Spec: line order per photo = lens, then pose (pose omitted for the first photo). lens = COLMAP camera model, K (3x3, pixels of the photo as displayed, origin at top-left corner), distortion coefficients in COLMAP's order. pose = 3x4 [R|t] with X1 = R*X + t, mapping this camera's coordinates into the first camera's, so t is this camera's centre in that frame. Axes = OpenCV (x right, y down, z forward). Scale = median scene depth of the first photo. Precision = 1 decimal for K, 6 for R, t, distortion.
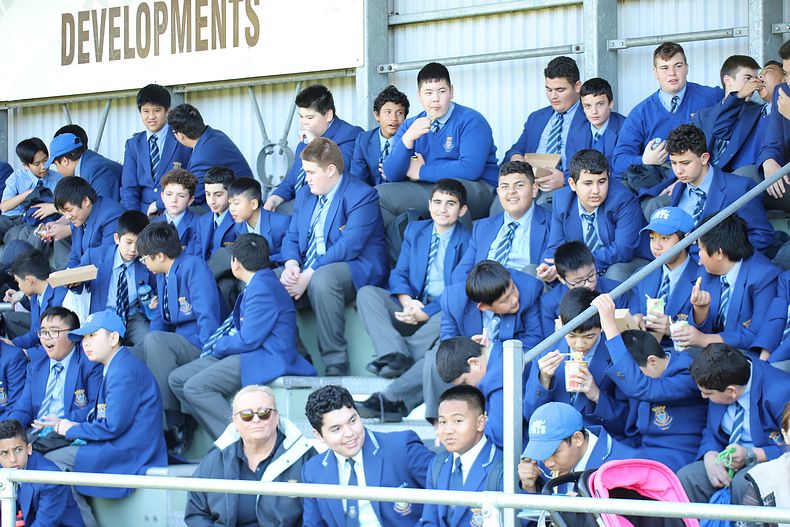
lens RADIAL K [[2762.2, 0, 393.7], [0, 2762.2, 264.7], [0, 0, 1]] dist [0.127564, 0.000000]
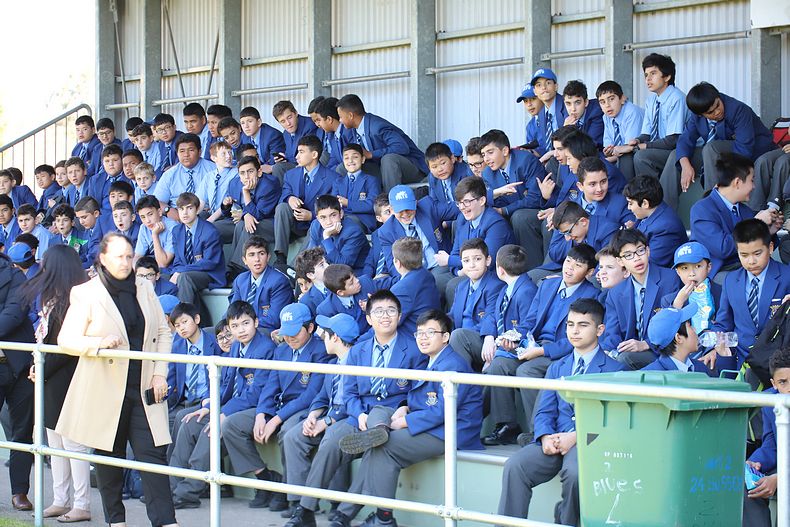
lens RADIAL K [[2762.2, 0, 396.1], [0, 2762.2, 262.7], [0, 0, 1]] dist [0.127564, 0.000000]
pose [[0.963319, 0.005218, -0.268308, 0.334980], [0.001669, 0.999675, 0.025431, -0.009448], [0.268354, -0.024946, 0.962997, -0.331415]]
